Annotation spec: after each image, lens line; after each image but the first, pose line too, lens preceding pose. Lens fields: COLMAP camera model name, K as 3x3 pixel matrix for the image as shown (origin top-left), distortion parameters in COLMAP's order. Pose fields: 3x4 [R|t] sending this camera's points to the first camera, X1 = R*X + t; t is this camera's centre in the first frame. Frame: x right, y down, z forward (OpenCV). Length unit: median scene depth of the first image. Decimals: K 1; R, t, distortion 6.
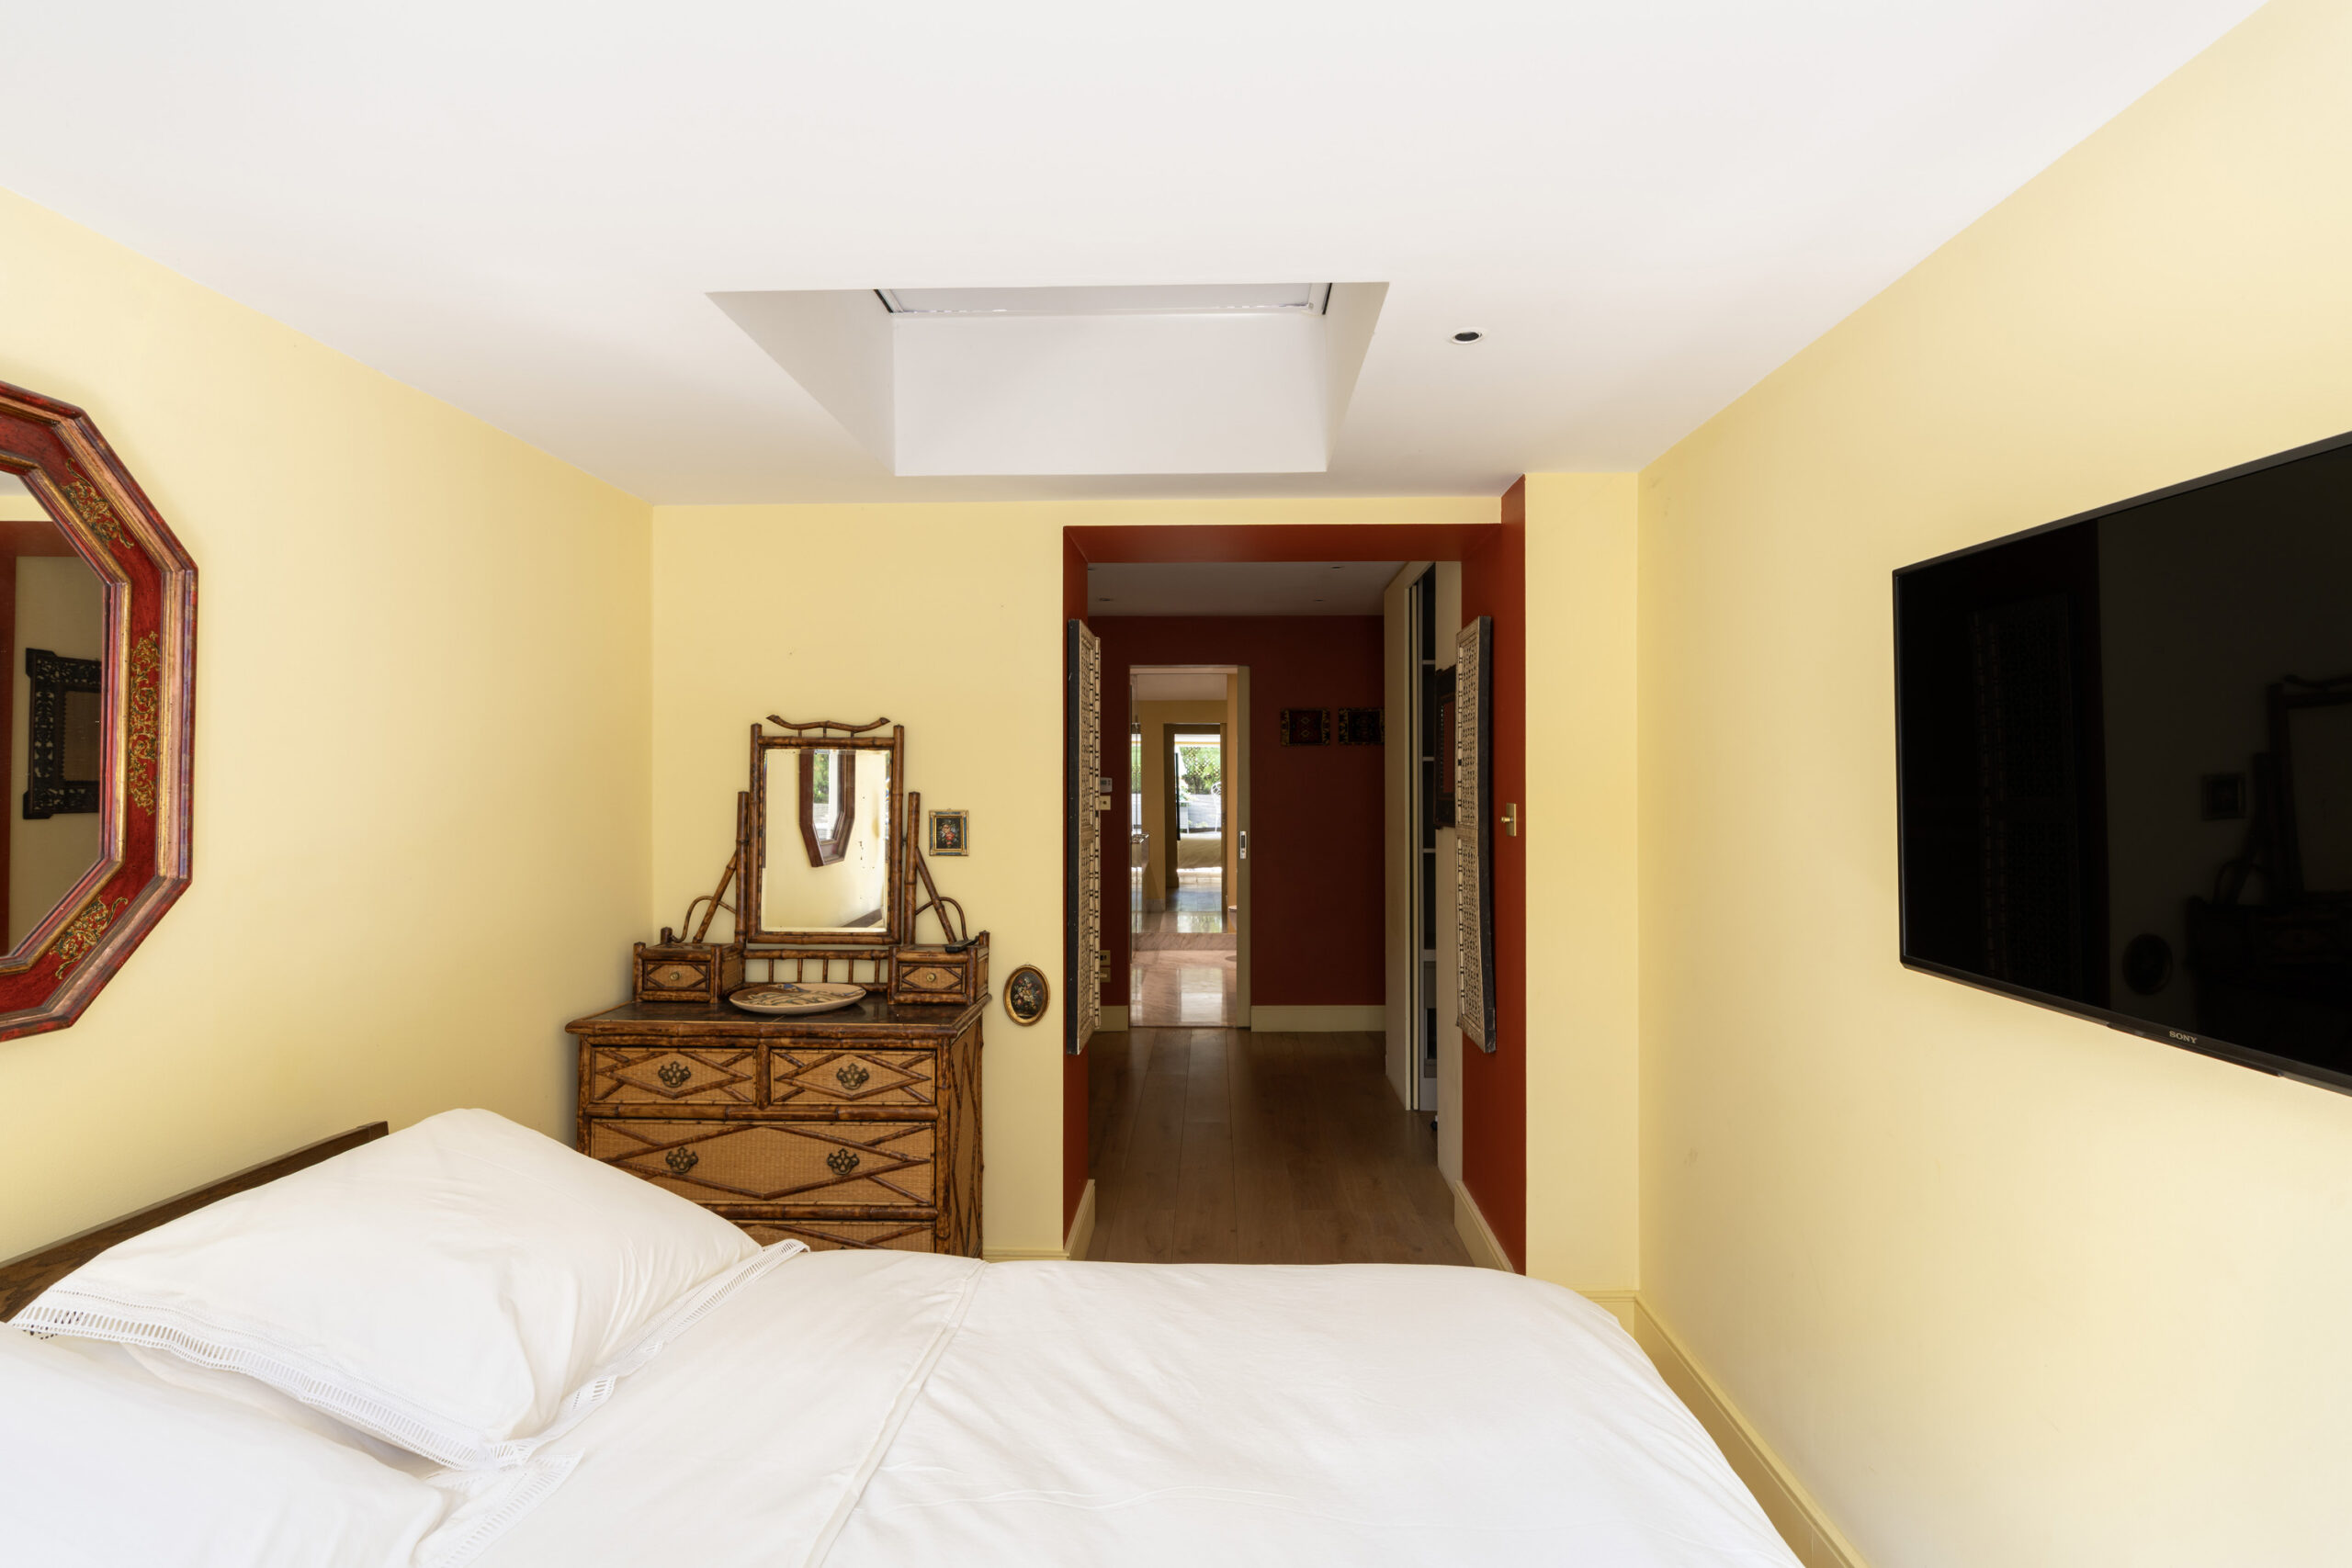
lens RADIAL K [[1152.0, 0, 1174.9], [0, 1152.0, 780.3], [0, 0, 1]] dist [-0.000175, -0.000003]
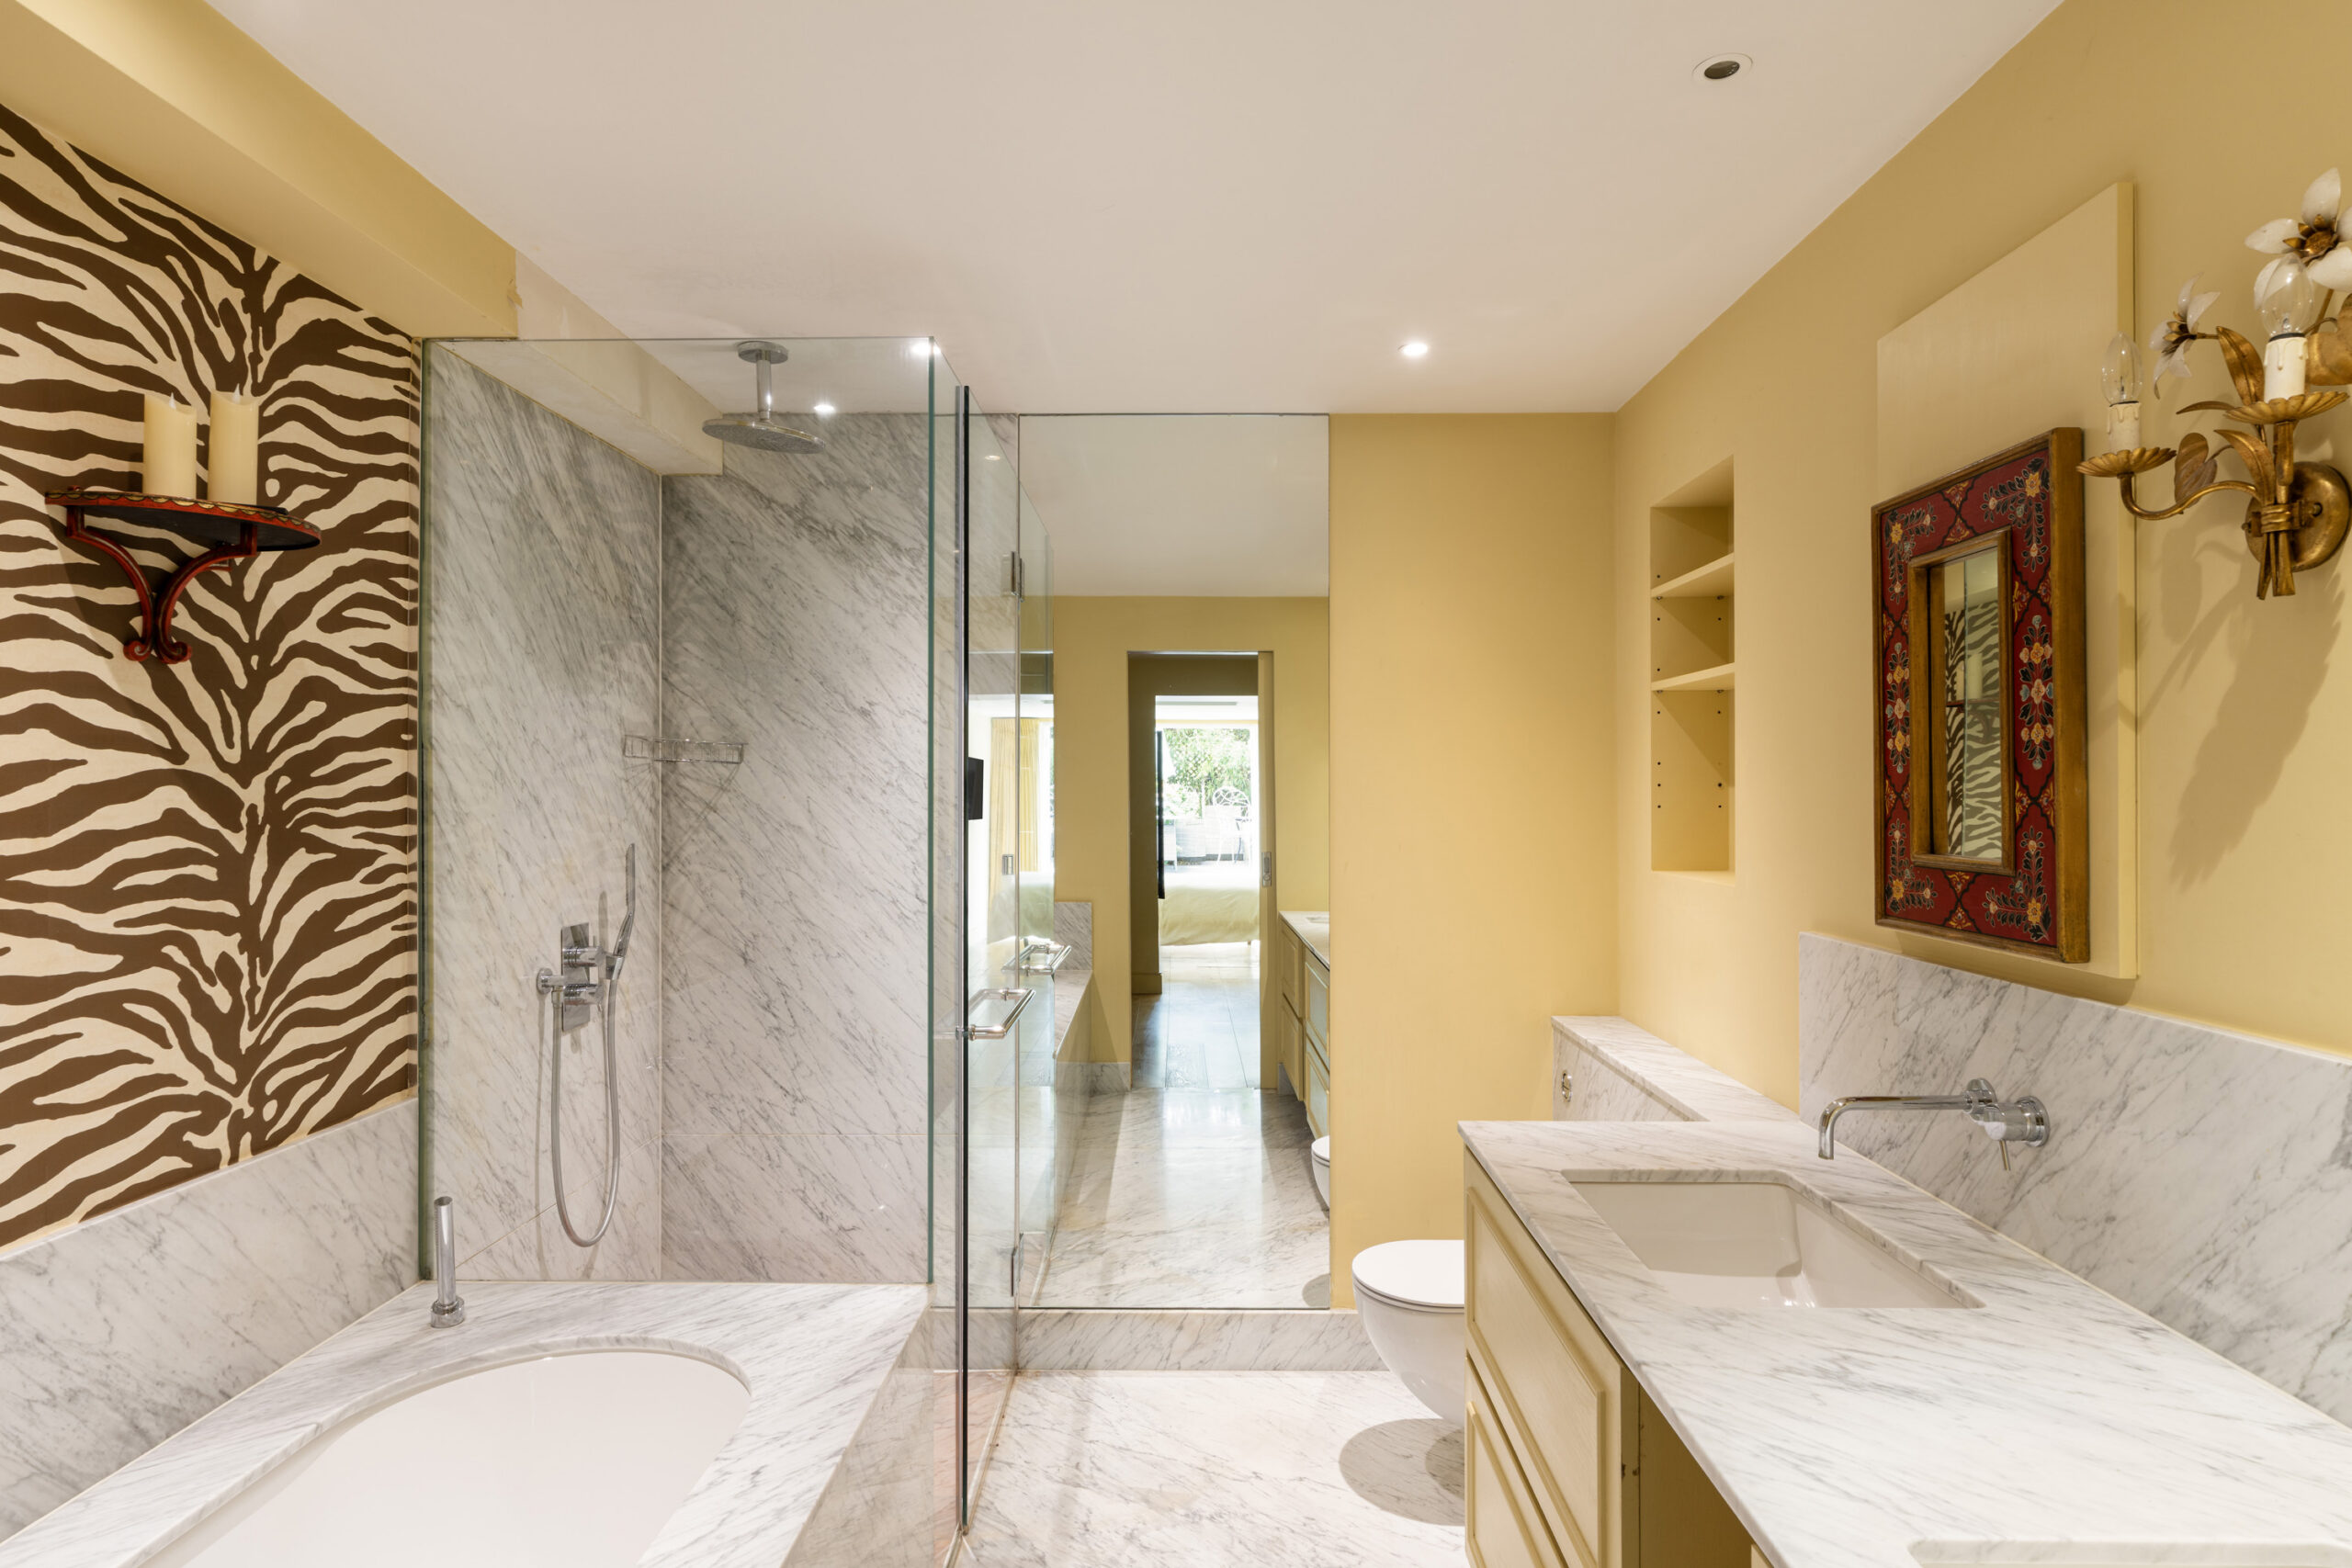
lens RADIAL K [[1287.9, 0, 1179.7], [0, 1287.9, 779.1], [0, 0, 1]] dist [0.000450, 0.000013]
pose [[0.999736, 0.014010, 0.018216, 0.000026], [-0.014136, 0.999877, 0.006781, -0.009081], [-0.018119, -0.007037, 0.999811, 0.413133]]
